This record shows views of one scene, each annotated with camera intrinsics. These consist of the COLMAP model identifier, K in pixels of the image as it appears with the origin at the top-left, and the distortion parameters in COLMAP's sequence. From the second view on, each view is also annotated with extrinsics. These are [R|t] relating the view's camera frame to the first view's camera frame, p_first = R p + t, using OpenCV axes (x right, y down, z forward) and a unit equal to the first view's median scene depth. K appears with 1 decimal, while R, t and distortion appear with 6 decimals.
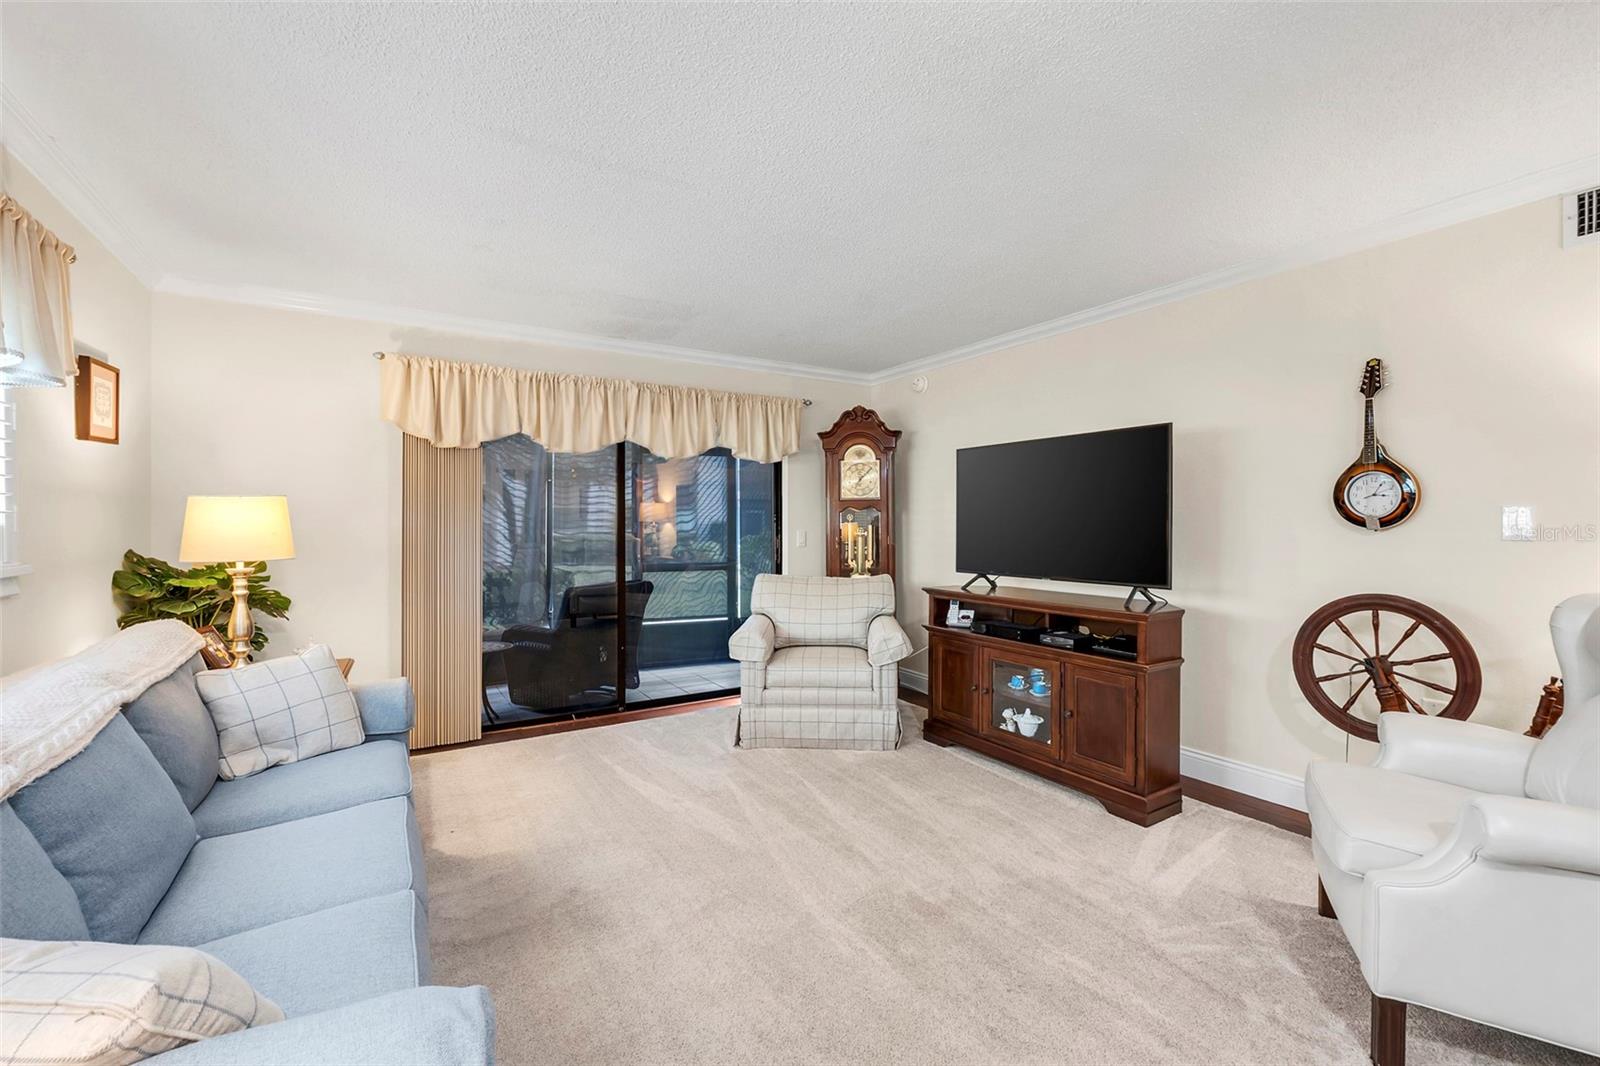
lens RADIAL K [[673.4, 0, 813.3], [0, 673.4, 522.5], [0, 0, 1]] dist [-0.013281, 0.000124]
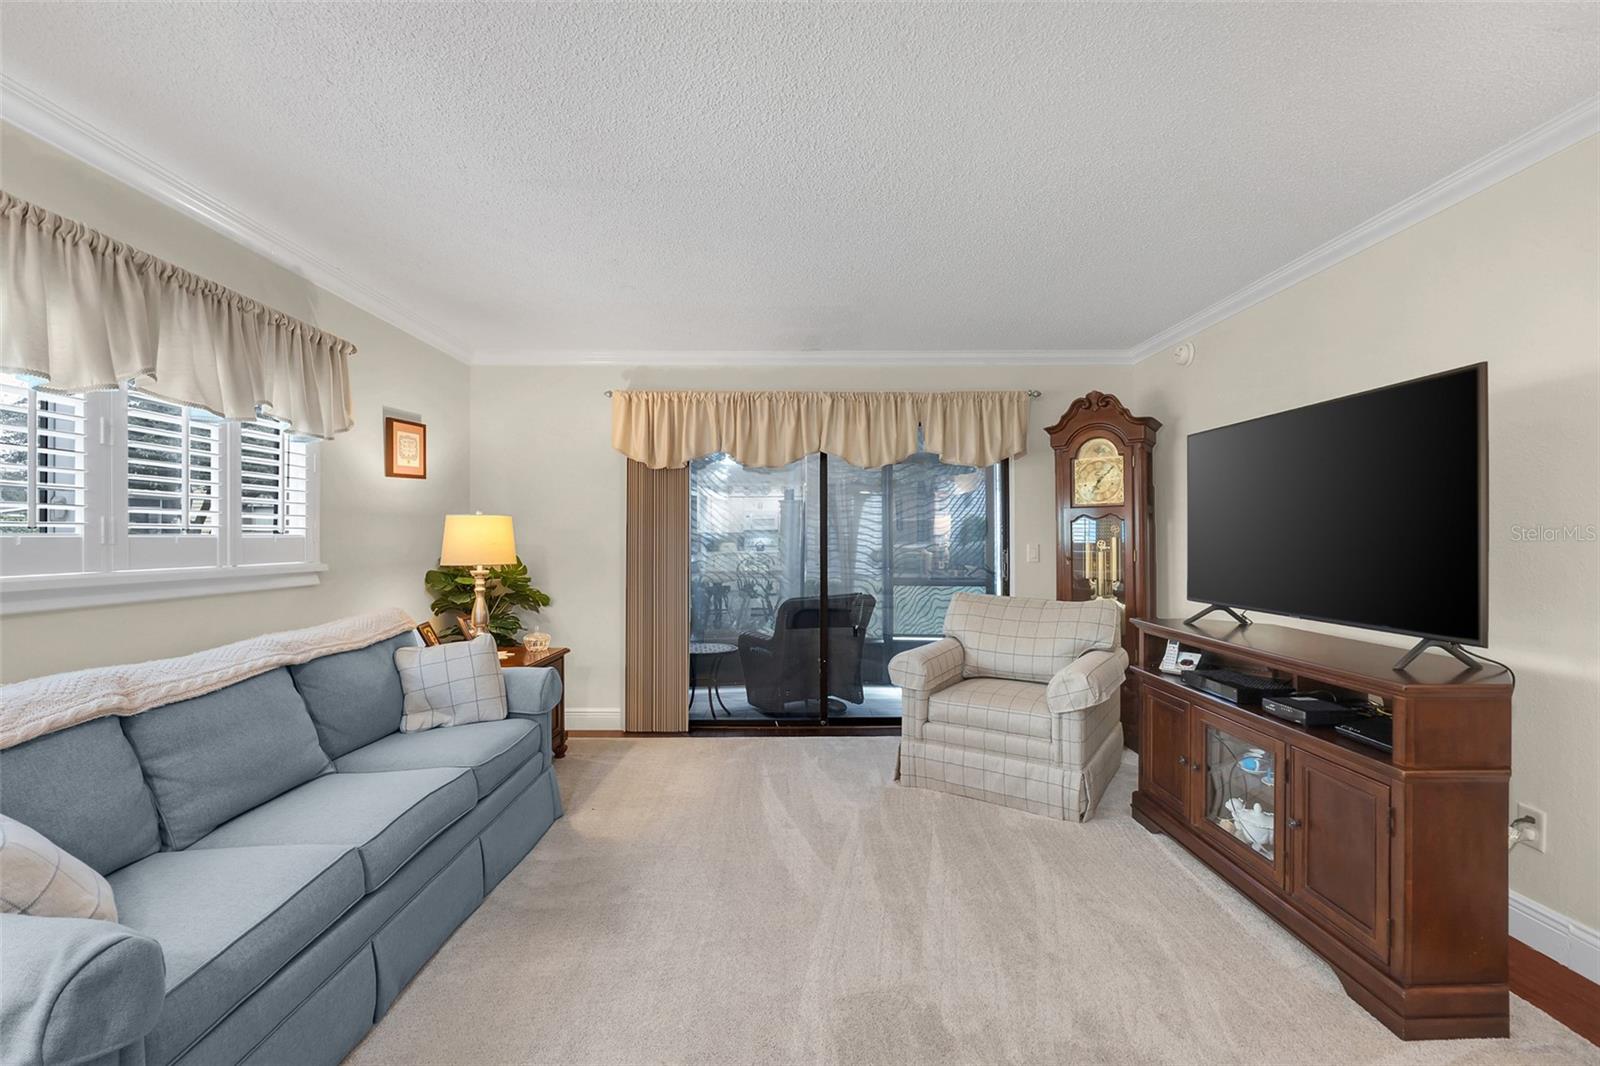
lens RADIAL K [[682.2, 0, 800.0], [0, 682.2, 533.0], [0, 0, 1]] dist [-0.011579, -0.000123]
pose [[0.850978, -0.004198, -0.525185, 0.262051], [0.001933, 0.999986, -0.004861, 0.002406], [0.525198, 0.003121, 0.850974, 0.149690]]
